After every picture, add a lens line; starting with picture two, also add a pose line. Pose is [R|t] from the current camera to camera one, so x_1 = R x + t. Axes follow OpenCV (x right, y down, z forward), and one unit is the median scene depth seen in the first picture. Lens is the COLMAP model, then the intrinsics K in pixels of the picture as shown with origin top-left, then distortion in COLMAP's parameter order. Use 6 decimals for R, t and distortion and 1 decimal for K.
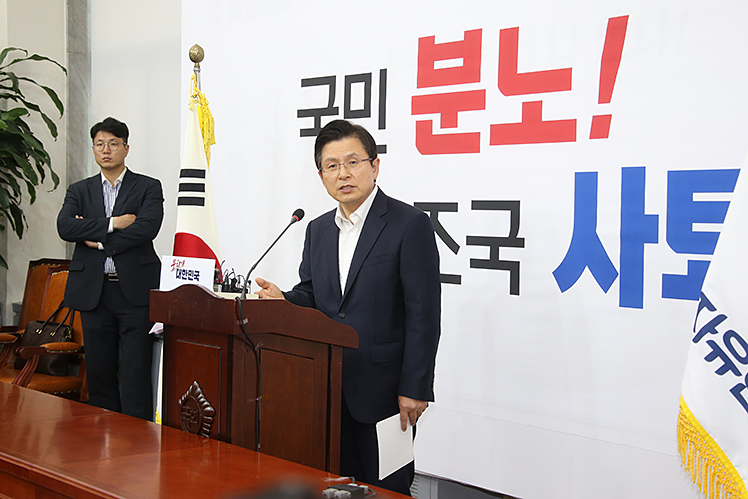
lens RADIAL K [[1379.6, 0, 342.8], [0, 1379.6, 238.8], [0, 0, 1]] dist [0.279190, 0.018182]
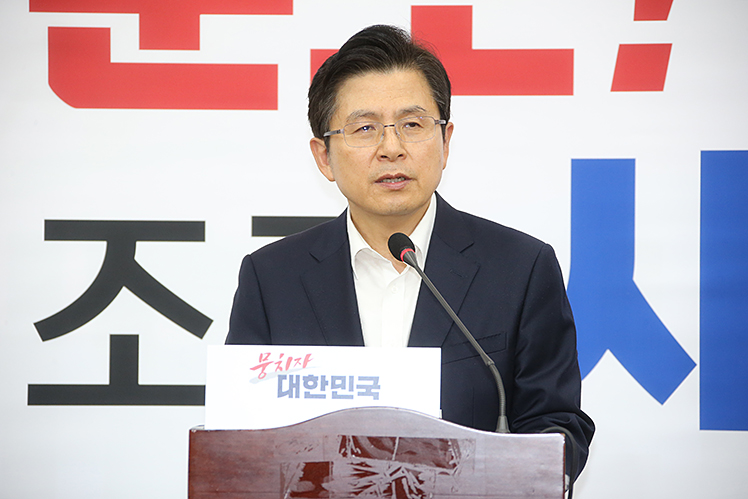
lens RADIAL K [[3704.8, 0, 374.0], [0, 3704.8, 249.5], [0, 0, 1]] dist [0.576546, 9.167648]
pose [[0.638968, -0.004690, 0.769219, -0.831169], [0.020166, 0.999740, -0.010656, -0.003437], [-0.768969, 0.022320, 0.638897, 0.215621]]
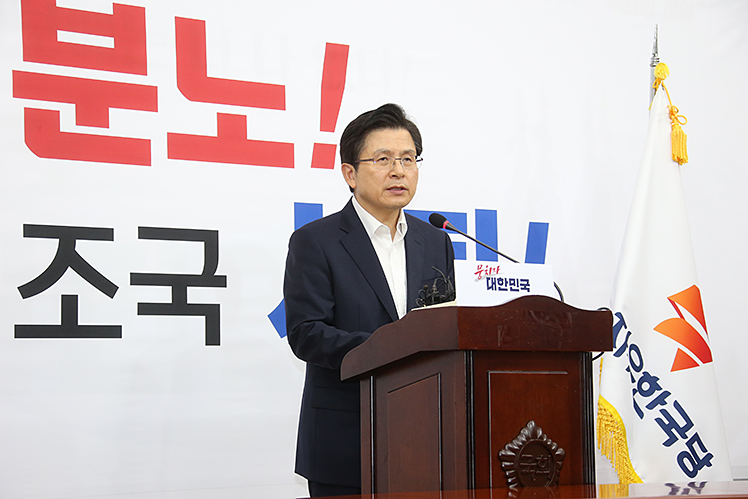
lens RADIAL K [[1839.7, 0, 374.0], [0, 1839.7, 249.5], [0, 0, 1]] dist [0.510938, 0.507116]
pose [[-0.006813, 0.069007, 0.997593, -0.964421], [0.039650, 0.996850, -0.068685, 0.062695], [-0.999190, 0.039086, -0.009528, 0.914672]]
